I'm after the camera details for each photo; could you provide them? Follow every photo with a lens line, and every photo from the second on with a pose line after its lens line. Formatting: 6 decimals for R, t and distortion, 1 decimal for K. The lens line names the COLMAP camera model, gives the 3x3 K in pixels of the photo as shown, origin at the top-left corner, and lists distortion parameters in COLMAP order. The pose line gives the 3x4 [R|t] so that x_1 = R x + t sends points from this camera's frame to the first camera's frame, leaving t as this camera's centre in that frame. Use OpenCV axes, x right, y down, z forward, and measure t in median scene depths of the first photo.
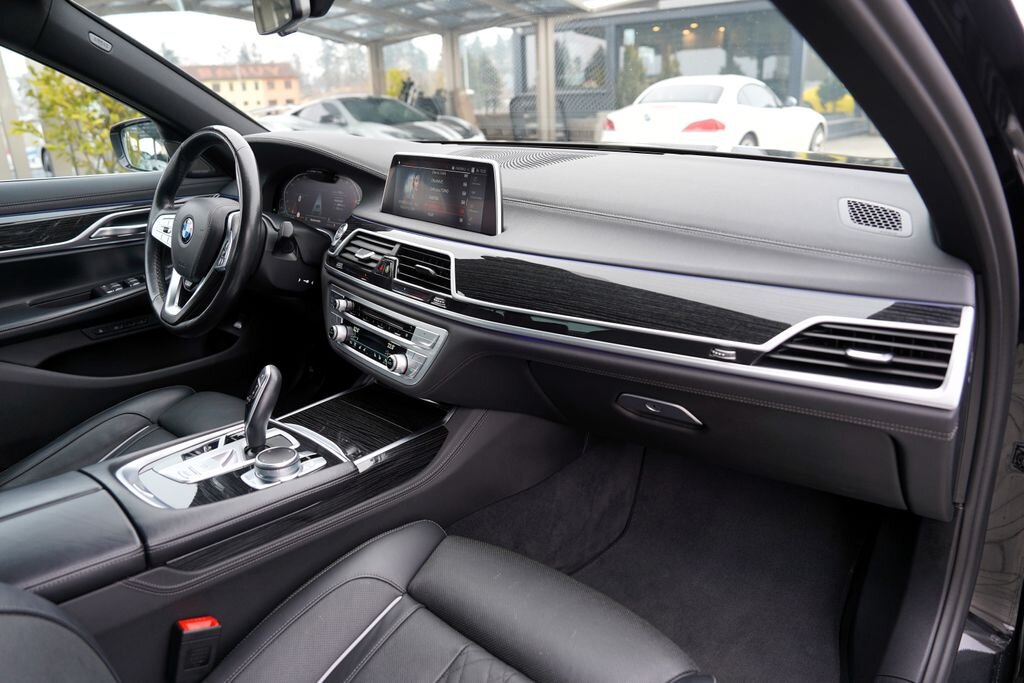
lens RADIAL K [[700.7, 0, 486.5], [0, 700.7, 338.8], [0, 0, 1]] dist [-0.084169, 0.000364]
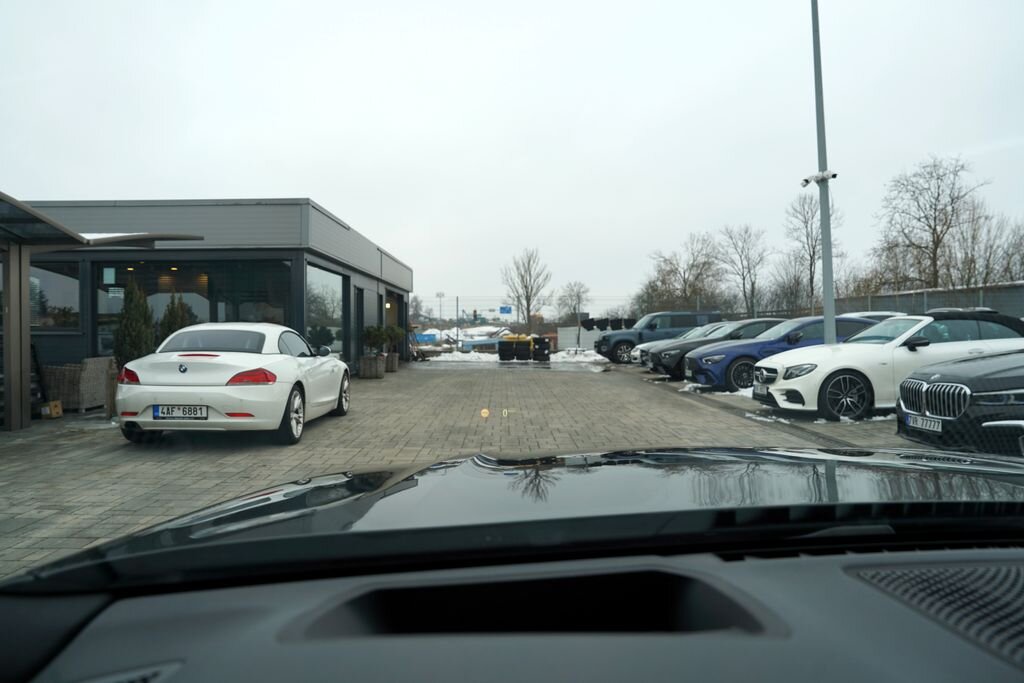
lens RADIAL K [[707.1, 0, 514.2], [0, 707.1, 337.0], [0, 0, 1]] dist [-0.113034, 0.077692]
pose [[0.715371, 0.033174, 0.697957, -0.072520], [0.203324, 0.945766, -0.253350, -0.060615], [-0.668509, 0.323151, 0.669828, 0.151601]]
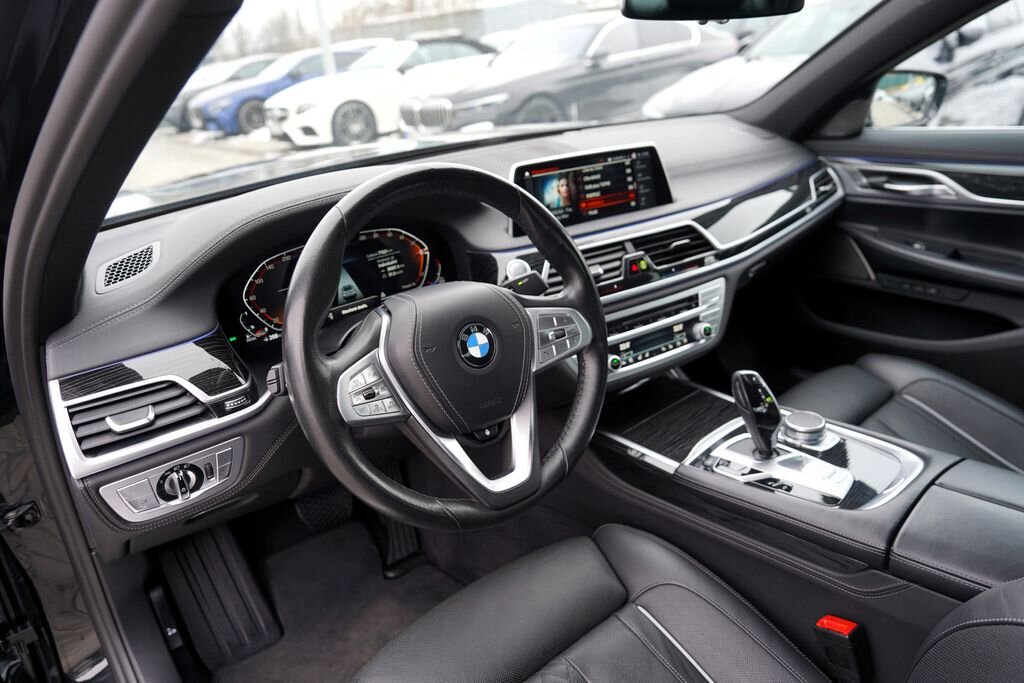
lens RADIAL K [[703.7, 0, 512.3], [0, 703.7, 328.5], [0, 0, 1]] dist [-0.101056, 0.078831]
pose [[0.122869, -0.345803, 0.930227, -0.156050], [0.395447, 0.876763, 0.273696, -0.050952], [-0.910234, 0.334227, 0.244474, 0.133323]]
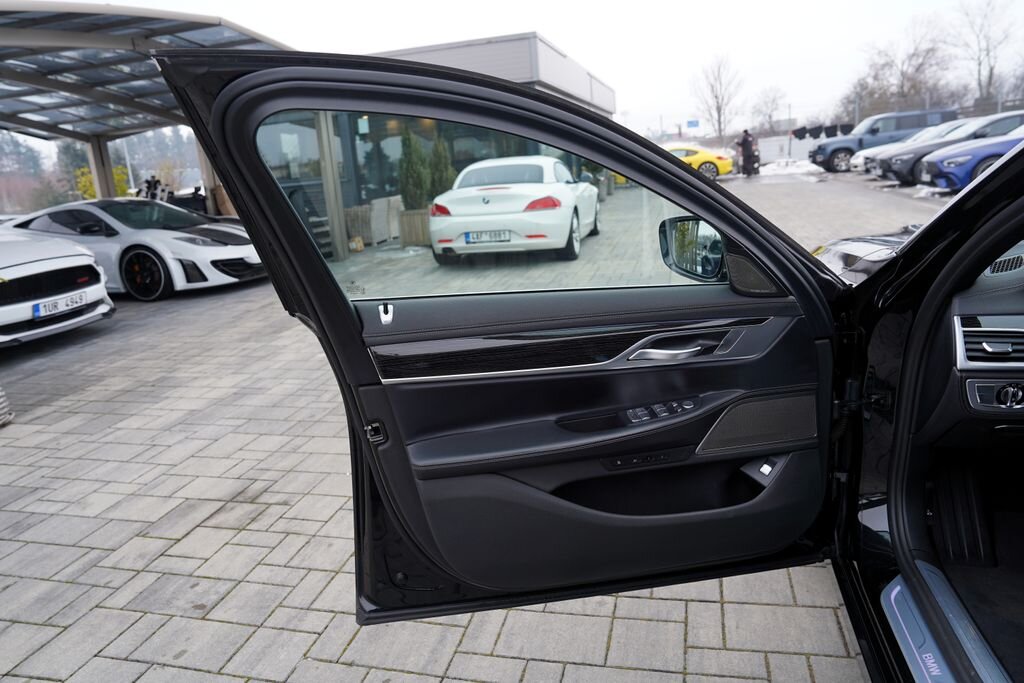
lens RADIAL K [[703.7, 0, 512.3], [0, 703.7, 328.5], [0, 0, 1]] dist [-0.101056, 0.078831]
pose [[0.870378, -0.144780, 0.470618, -0.249446], [0.204827, 0.975631, -0.078673, -0.050246], [-0.447759, 0.164871, 0.878823, 0.117696]]
